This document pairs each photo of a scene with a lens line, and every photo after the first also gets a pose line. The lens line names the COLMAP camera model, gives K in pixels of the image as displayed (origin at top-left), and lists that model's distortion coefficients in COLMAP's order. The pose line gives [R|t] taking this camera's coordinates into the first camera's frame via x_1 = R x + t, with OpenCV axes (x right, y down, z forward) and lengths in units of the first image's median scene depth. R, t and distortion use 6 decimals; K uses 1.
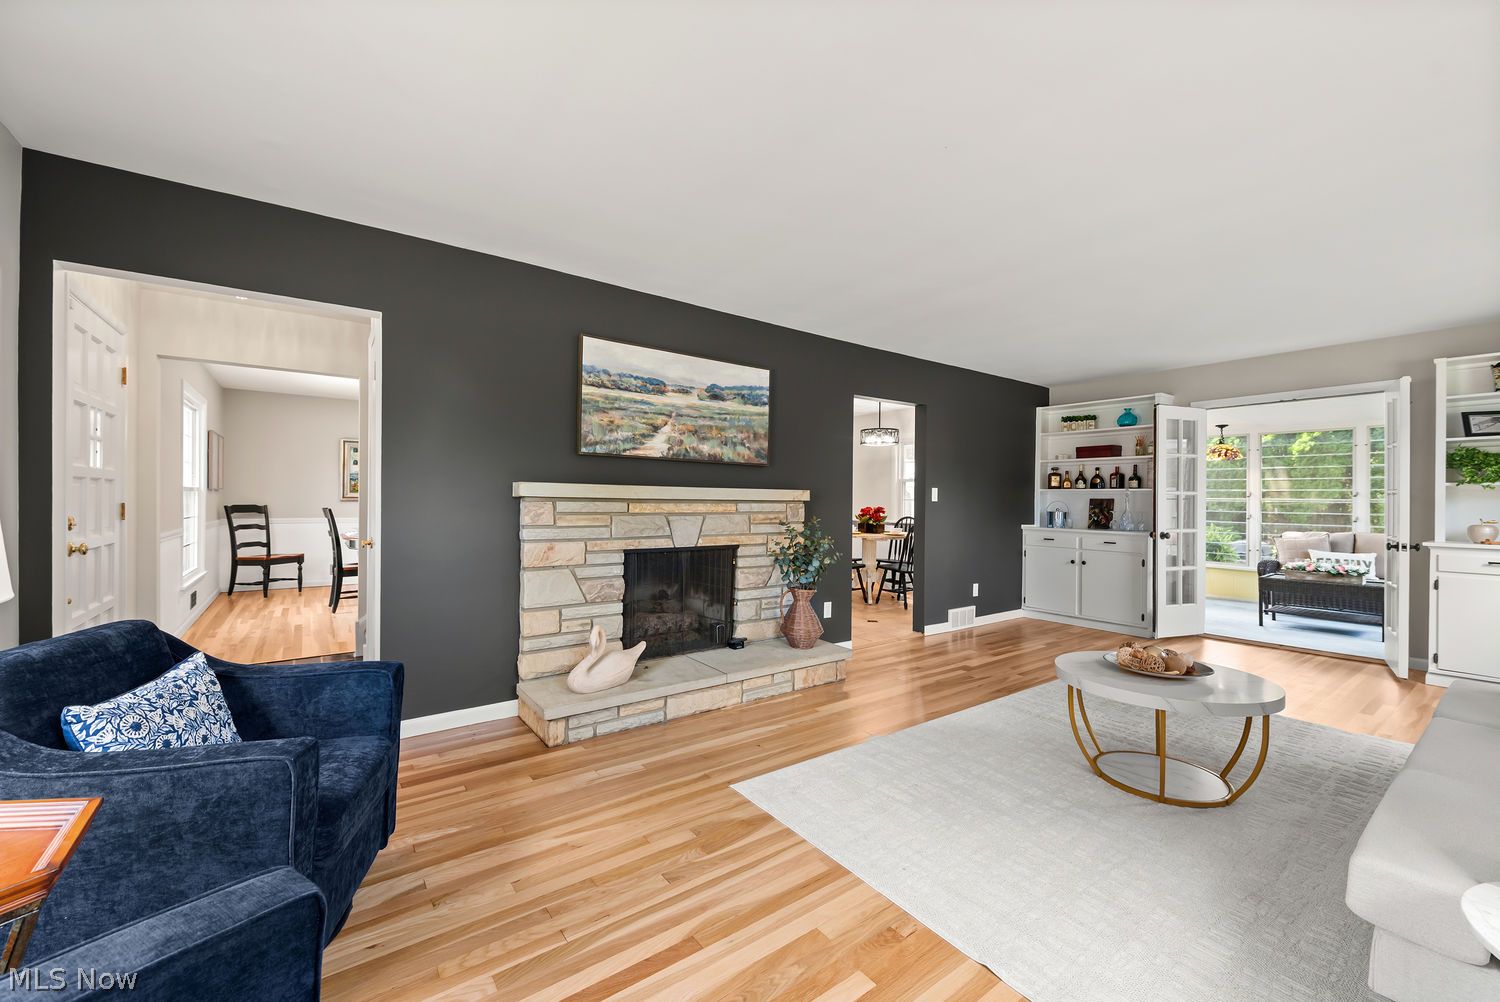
lens RADIAL K [[594.6, 0, 745.5], [0, 594.6, 496.7], [0, 0, 1]] dist [0.001232, 0.000074]
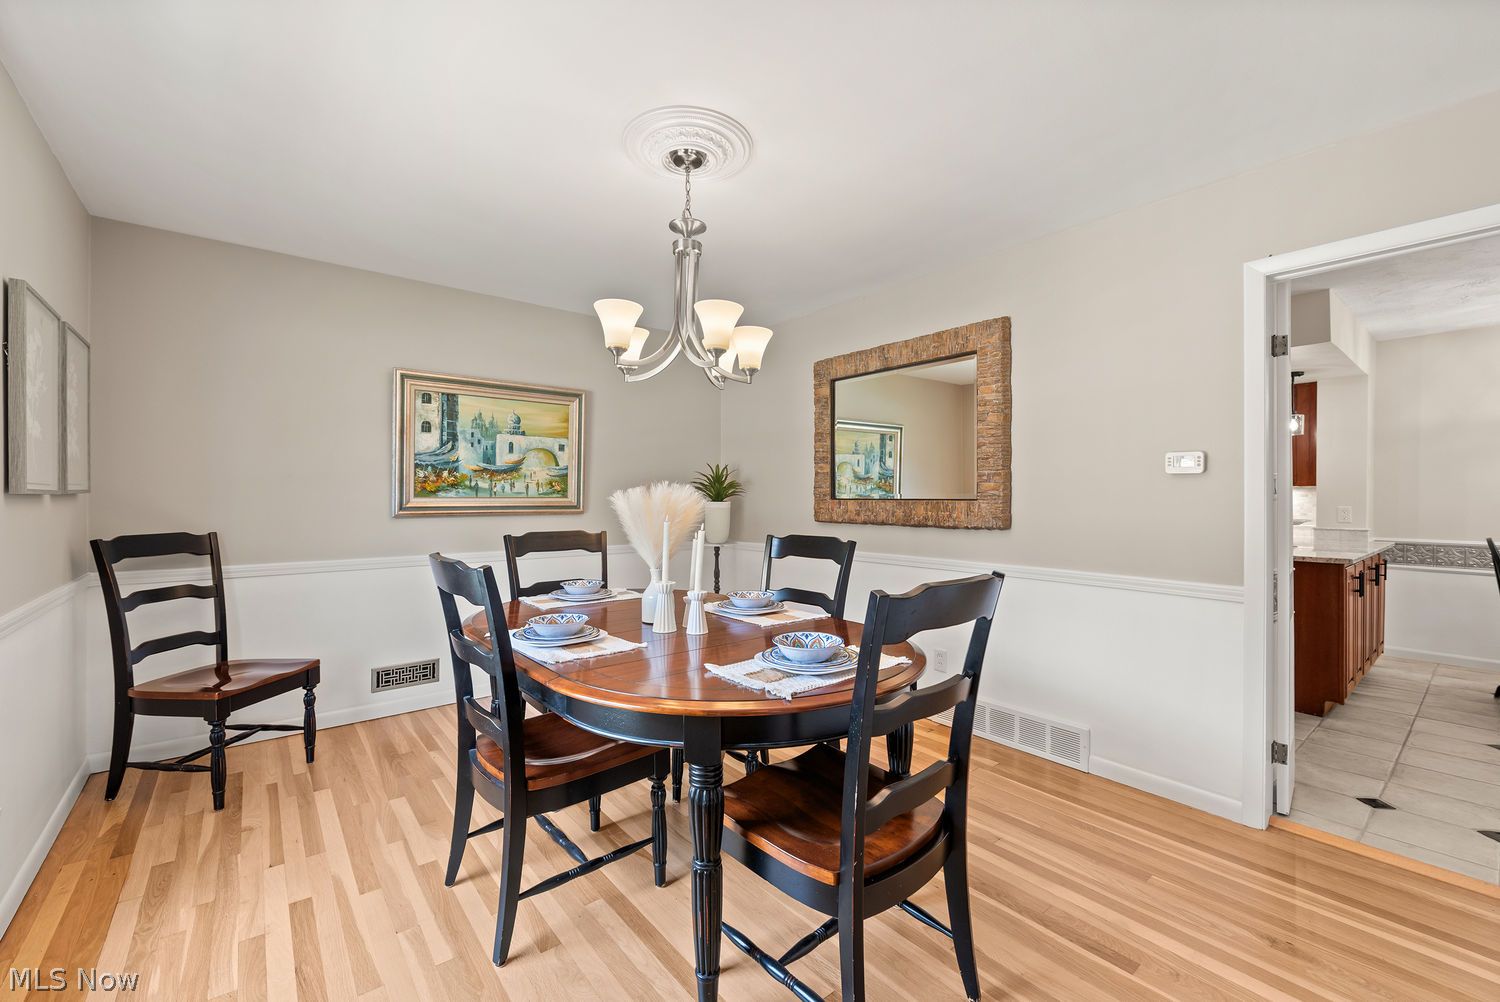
lens RADIAL K [[619.9, 0, 747.8], [0, 619.9, 494.9], [0, 0, 1]] dist [-0.001329, -0.000699]
pose [[0.998765, -0.007888, 0.049060, -0.509983], [0.007717, 0.999964, 0.003659, -0.009373], [-0.049088, -0.003276, 0.998789, 0.619749]]
